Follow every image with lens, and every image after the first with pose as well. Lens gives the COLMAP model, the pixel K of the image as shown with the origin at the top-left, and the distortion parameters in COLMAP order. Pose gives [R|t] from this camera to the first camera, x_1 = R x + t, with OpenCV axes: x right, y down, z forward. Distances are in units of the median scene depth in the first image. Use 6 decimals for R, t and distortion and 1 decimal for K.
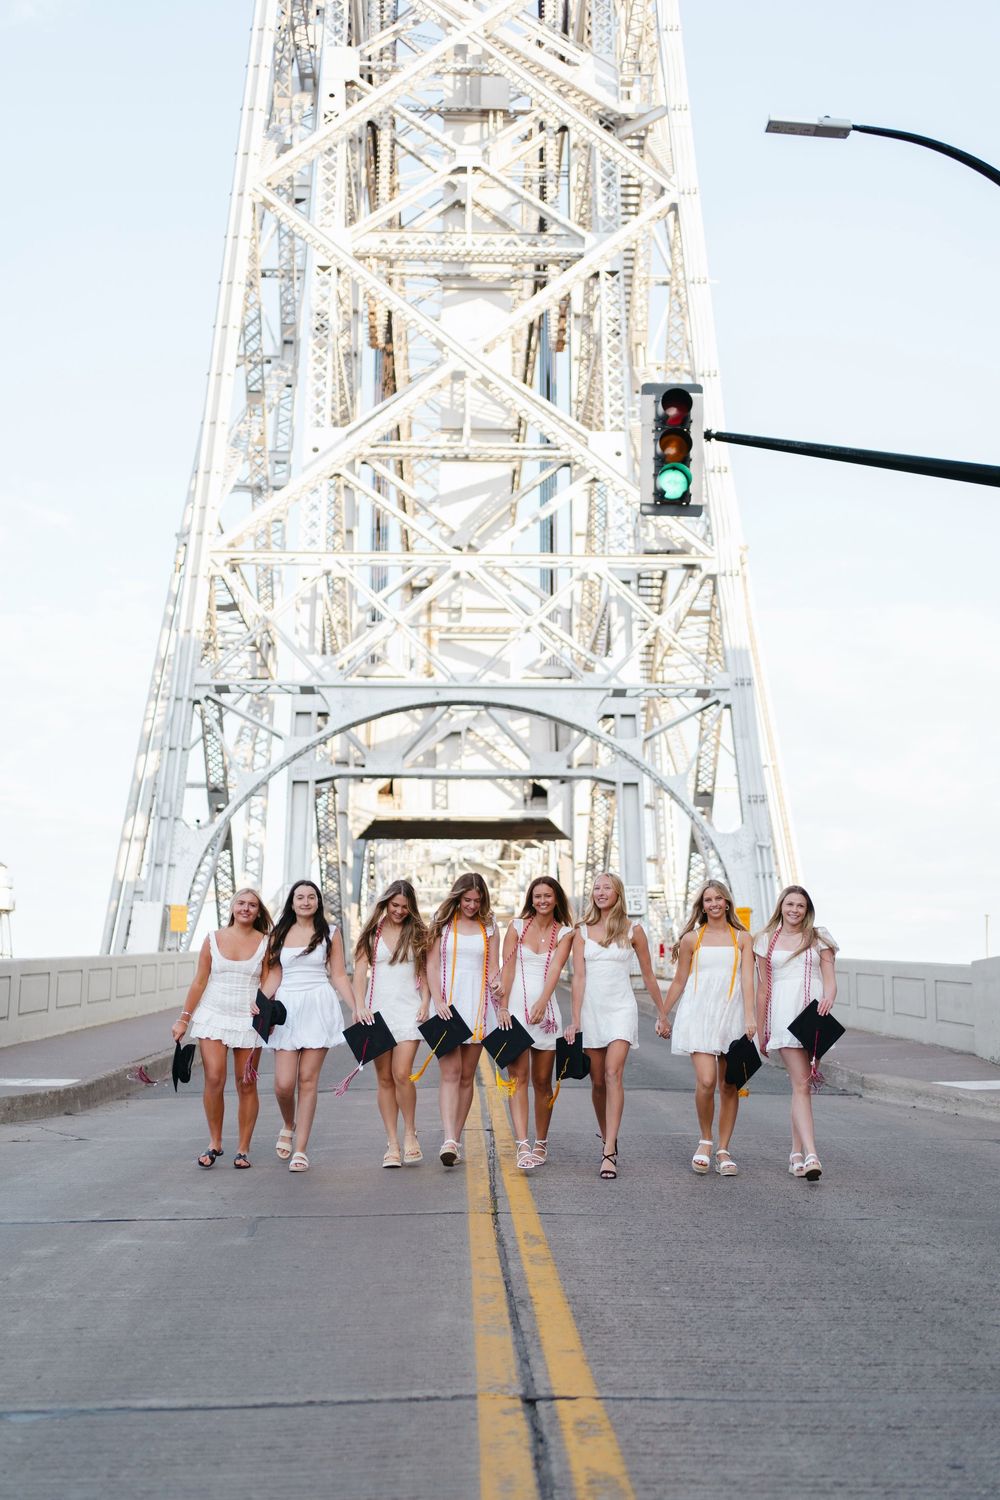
lens RADIAL K [[1514.2, 0, 500.0], [0, 1514.2, 750.0], [0, 0, 1]] dist [-0.004856, 0.001466]
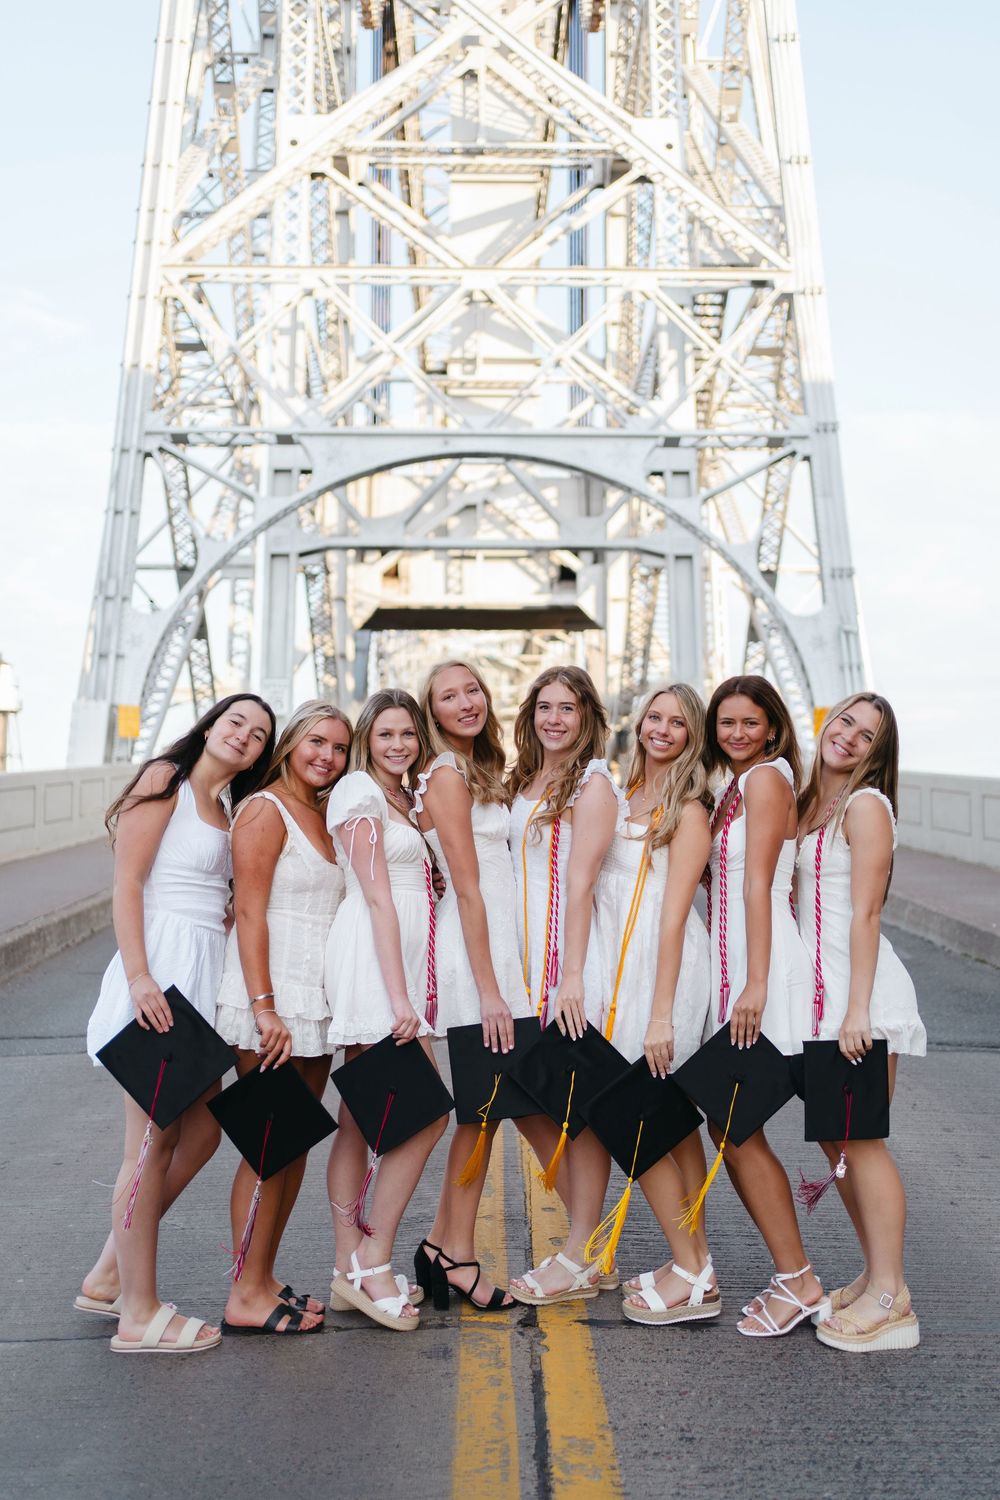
lens RADIAL K [[1514.2, 0, 500.0], [0, 1514.2, 750.0], [0, 0, 1]] dist [-0.004856, 0.001466]
pose [[0.999912, -0.001984, -0.013132, -0.002095], [0.003699, 0.991258, 0.131889, 0.016501], [0.012755, -0.131926, 0.991178, 0.160098]]
